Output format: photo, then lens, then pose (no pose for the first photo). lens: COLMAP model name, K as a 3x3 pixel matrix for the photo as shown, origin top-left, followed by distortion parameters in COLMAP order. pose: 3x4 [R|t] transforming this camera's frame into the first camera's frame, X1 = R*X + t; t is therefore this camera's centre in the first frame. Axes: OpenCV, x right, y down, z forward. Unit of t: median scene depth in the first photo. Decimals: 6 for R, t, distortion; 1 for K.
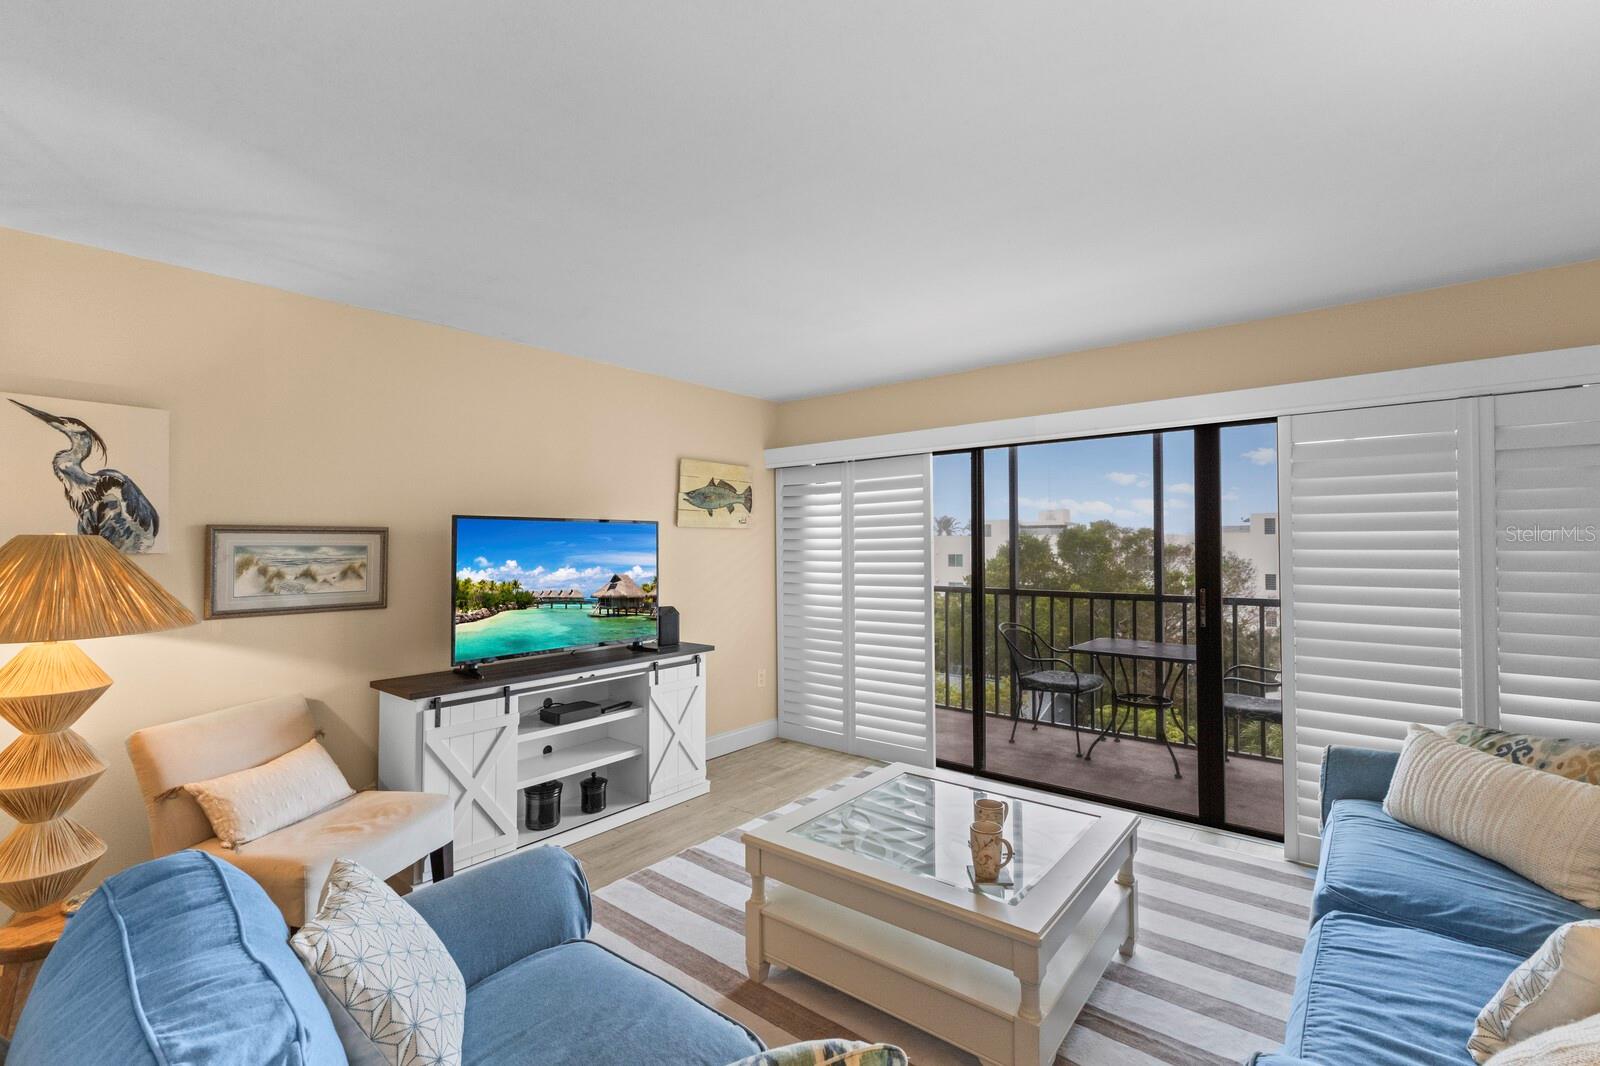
lens RADIAL K [[709.4, 0, 797.6], [0, 709.4, 538.8], [0, 0, 1]] dist [0.010581, -0.002235]
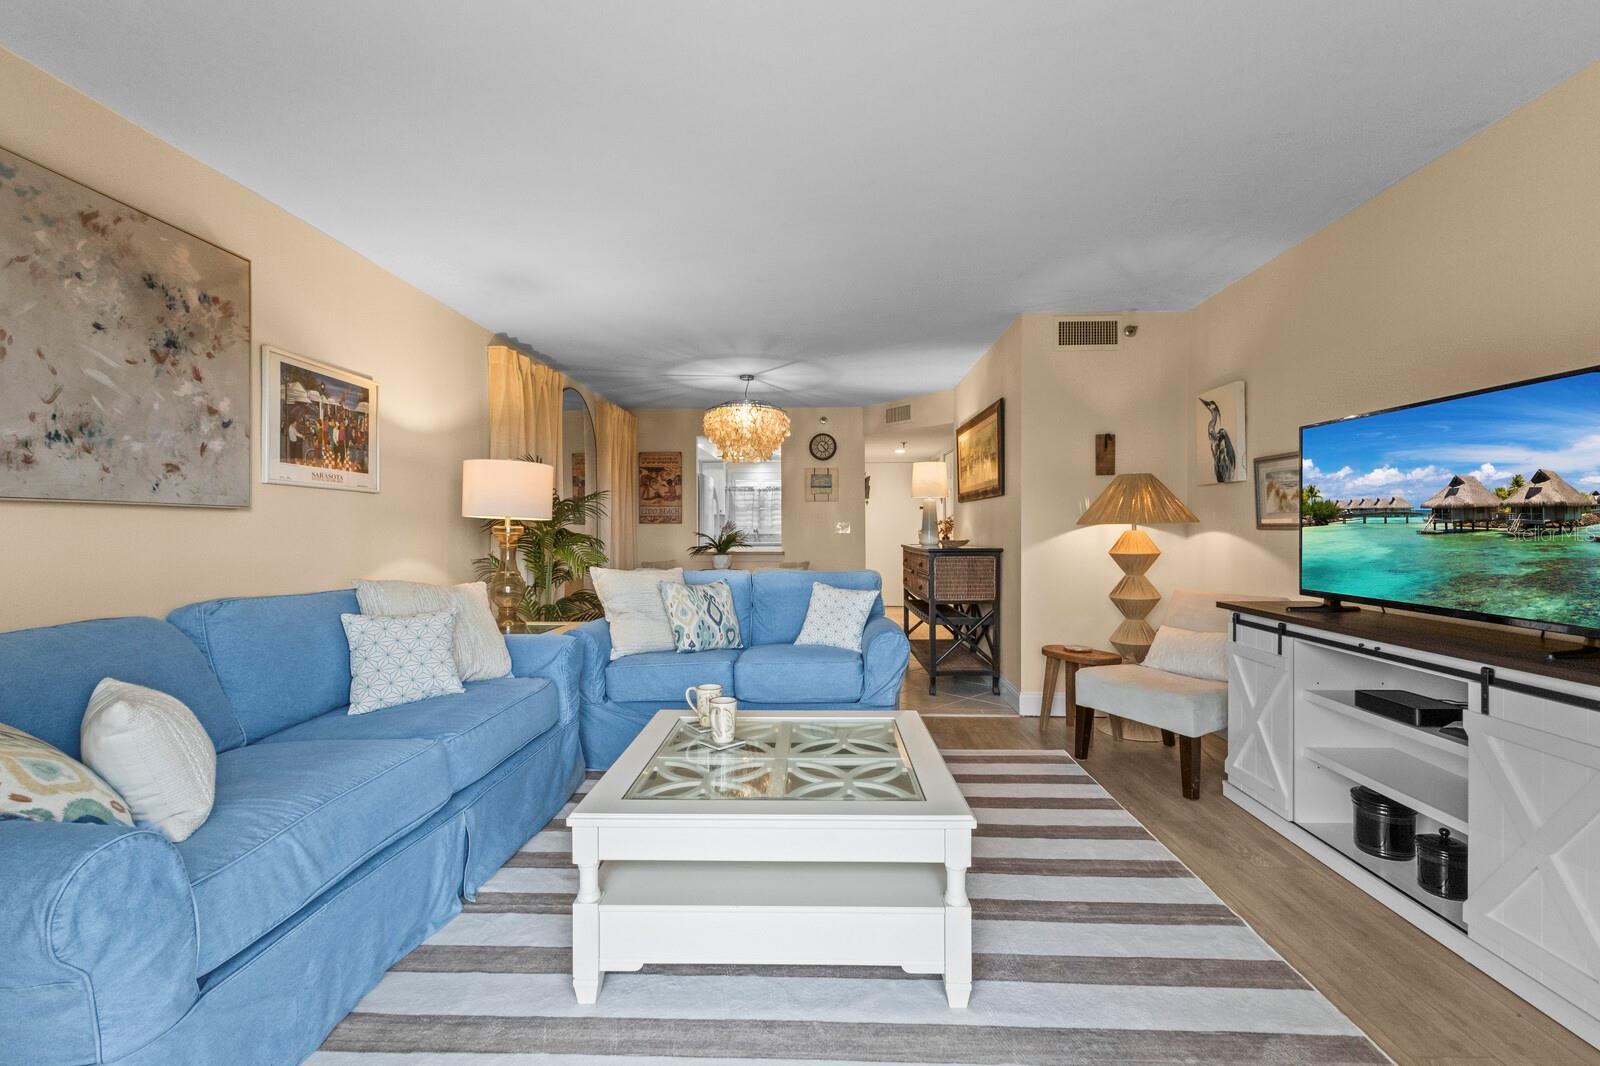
lens RADIAL K [[709.4, 0, 802.6], [0, 709.4, 530.6], [0, 0, 1]] dist [0.010581, -0.002235]
pose [[-0.794982, 0.012012, -0.606514, 0.419809], [0.010928, 0.999925, 0.005478, 0.063180], [0.606535, -0.002273, -0.795054, 0.985625]]
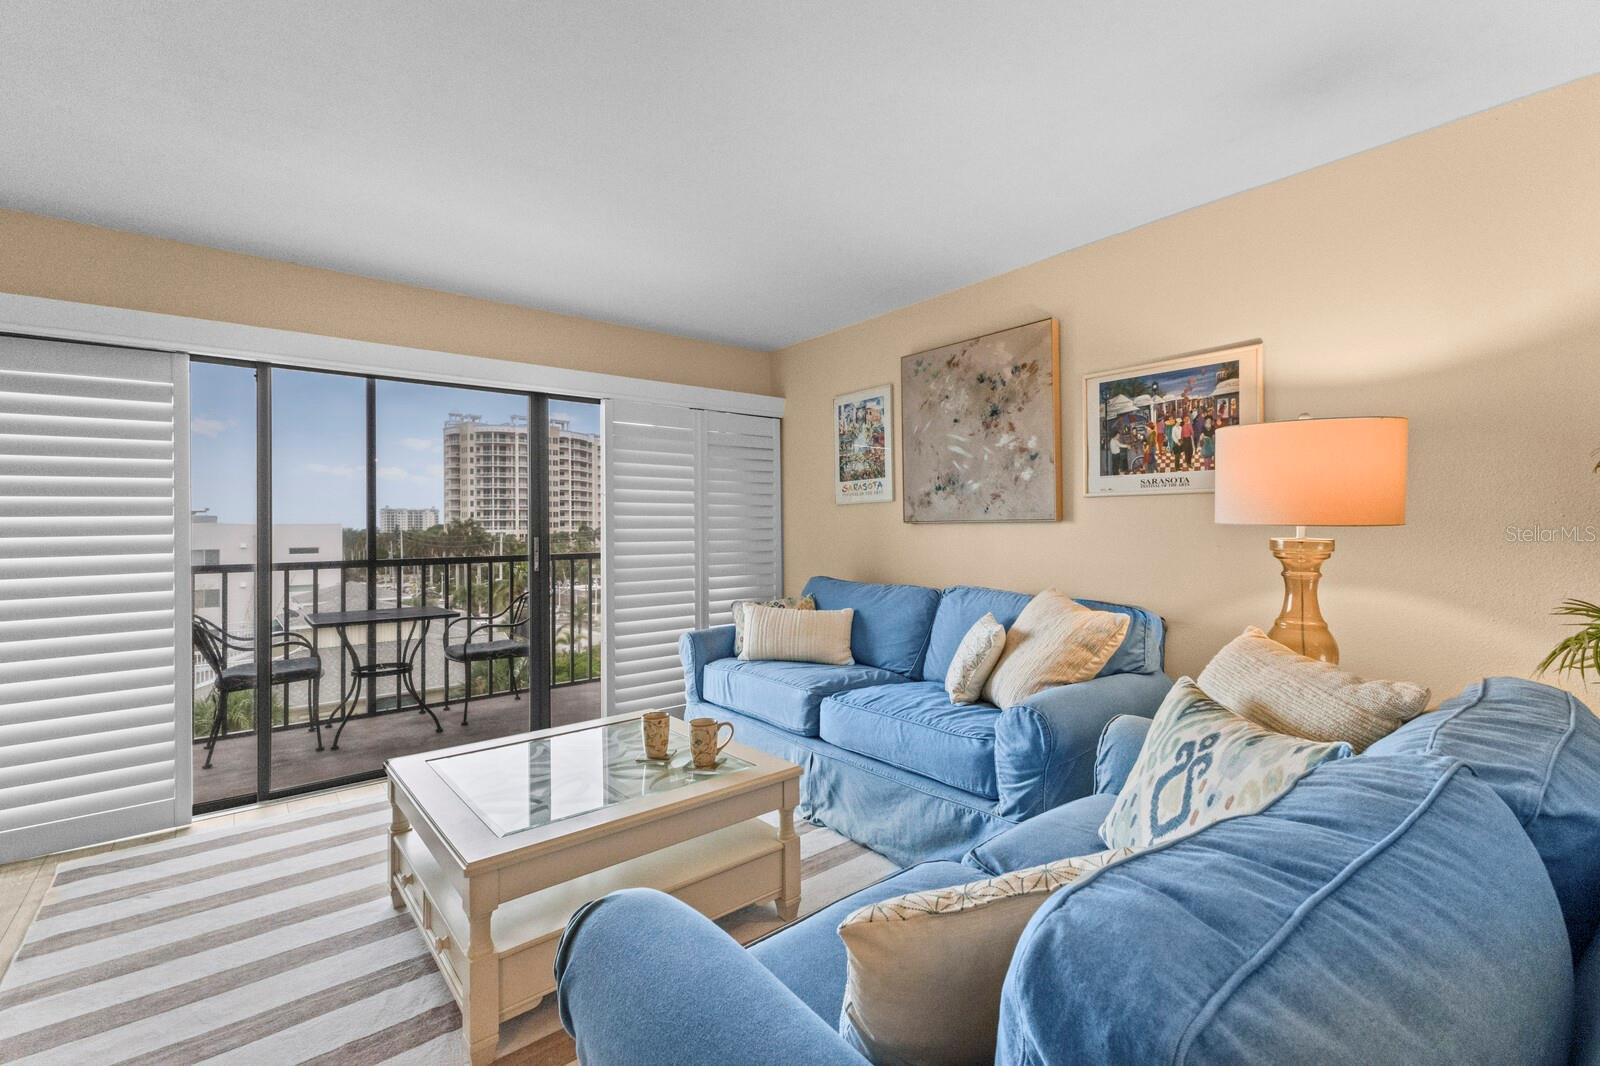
lens RADIAL K [[709.4, 0, 800.5], [0, 709.4, 524.9], [0, 0, 1]] dist [0.010581, -0.002235]
pose [[0.204075, 0.012607, 0.978874, -0.377584], [0.002600, 0.999907, -0.013420, 0.055282], [-0.978952, 0.005284, 0.204023, 0.295991]]
